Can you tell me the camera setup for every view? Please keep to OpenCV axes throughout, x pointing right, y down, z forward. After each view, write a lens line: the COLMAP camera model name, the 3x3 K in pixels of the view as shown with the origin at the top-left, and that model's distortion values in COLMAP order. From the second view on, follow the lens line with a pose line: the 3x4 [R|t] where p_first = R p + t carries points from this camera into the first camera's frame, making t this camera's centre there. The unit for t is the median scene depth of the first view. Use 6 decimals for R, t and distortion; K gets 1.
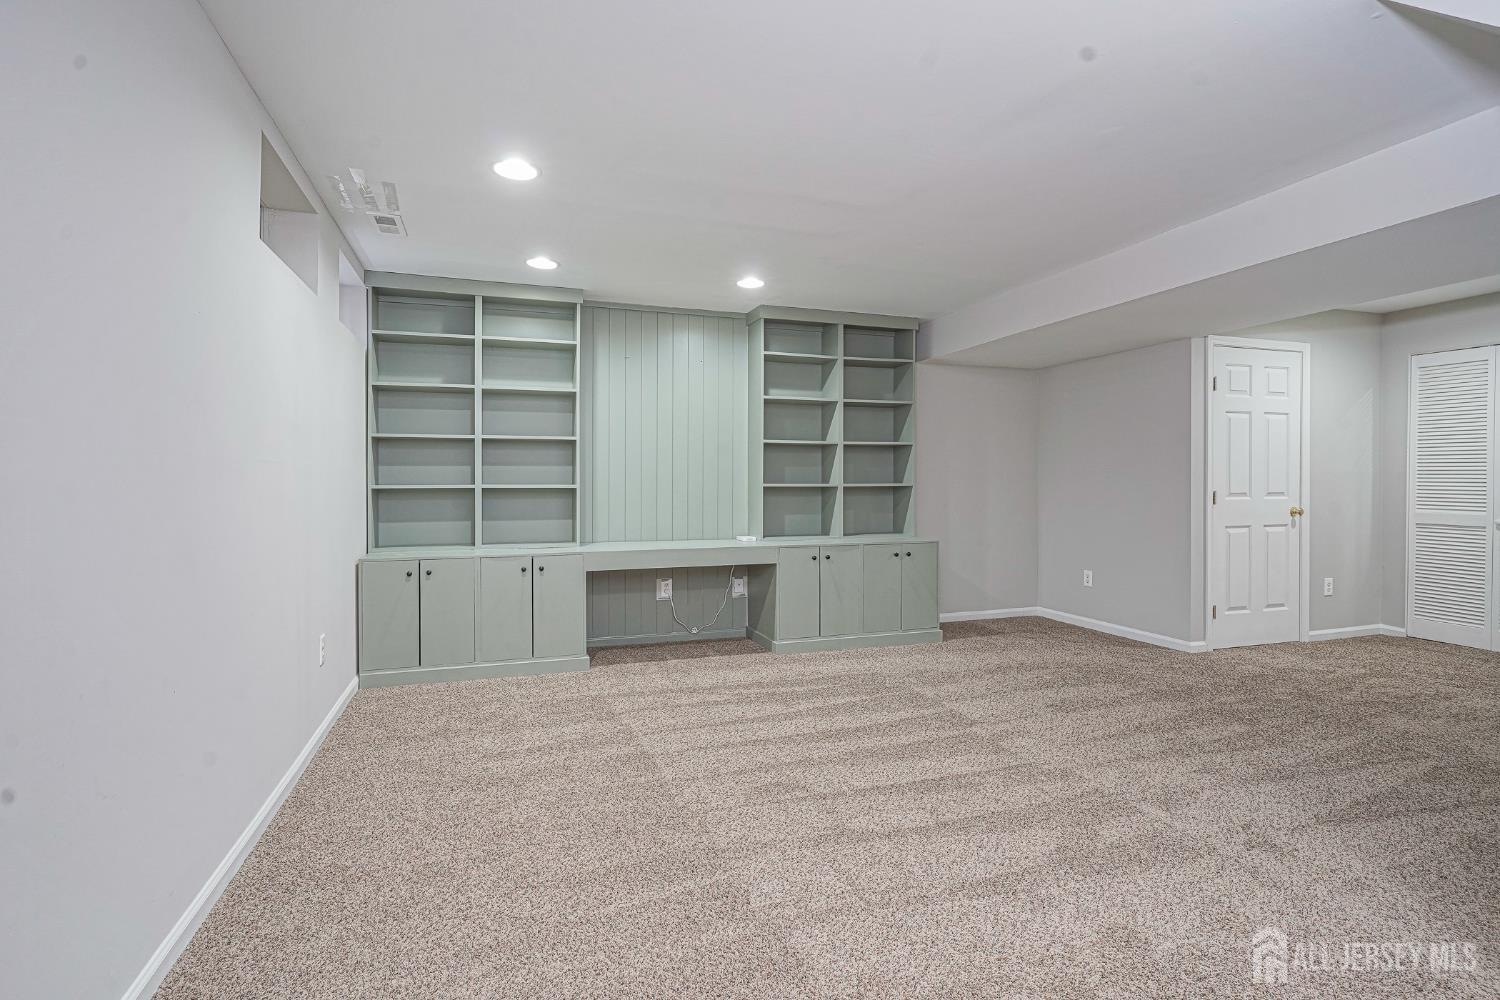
lens RADIAL K [[746.4, 0, 720.0], [0, 746.4, 477.8], [0, 0, 1]] dist [-0.003691, 0.001662]
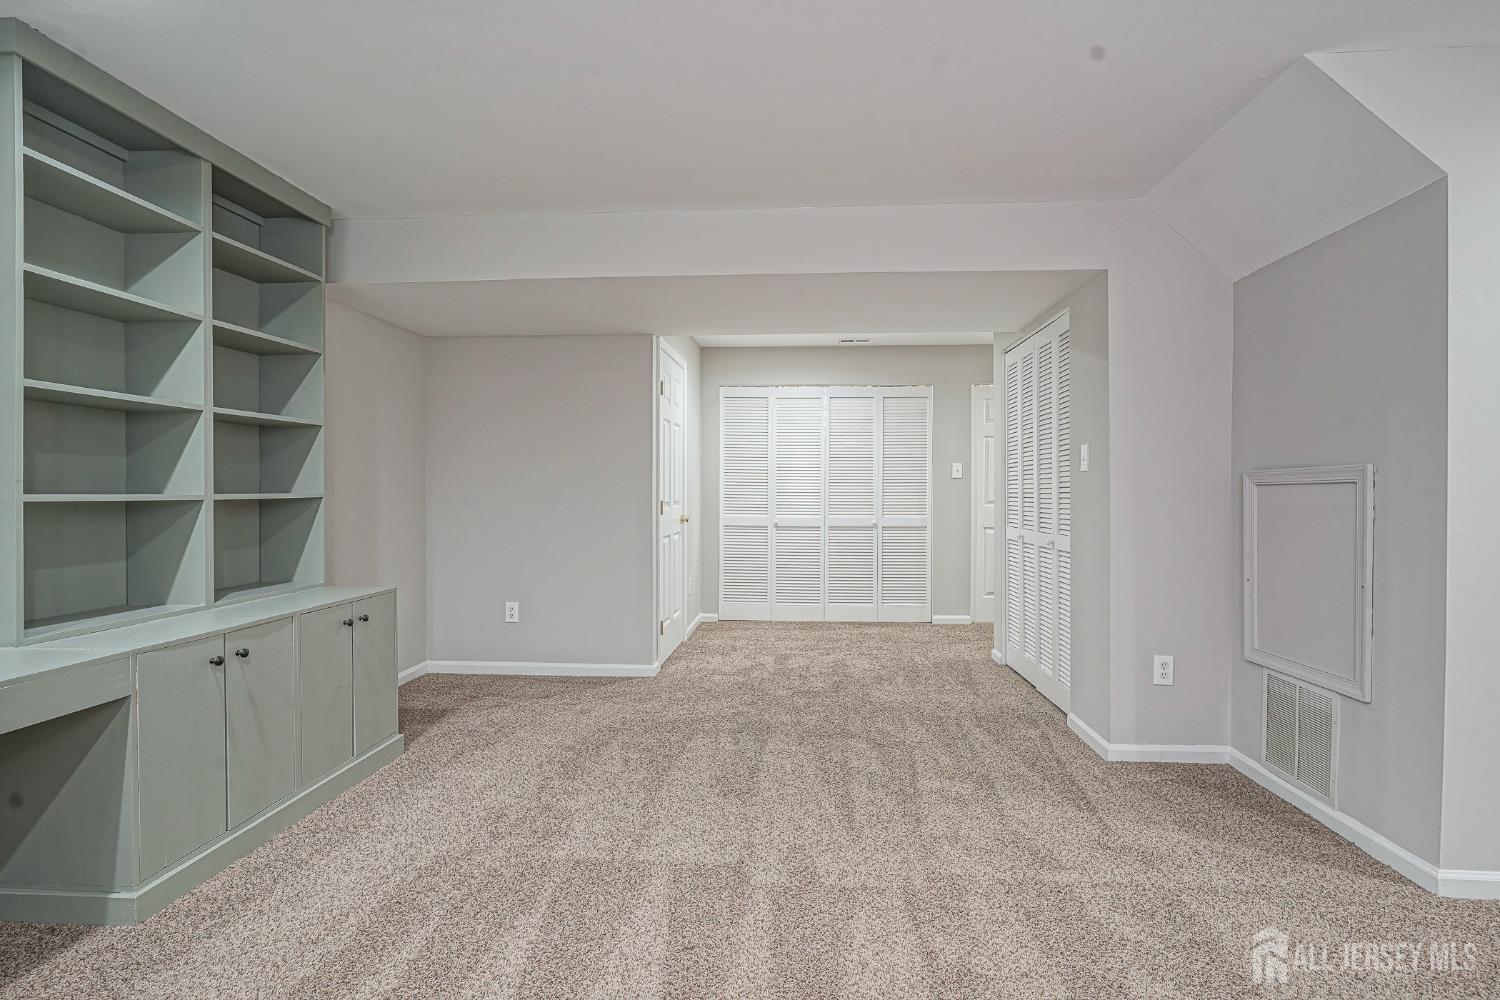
lens RADIAL K [[731.4, 0, 764.4], [0, 731.4, 498.3], [0, 0, 1]] dist [-0.003010, 0.000733]
pose [[0.347328, -0.007644, 0.937713, -0.161132], [-0.007261, 0.999915, 0.010840, 0.002849], [-0.937716, -0.010574, 0.347243, 0.522608]]
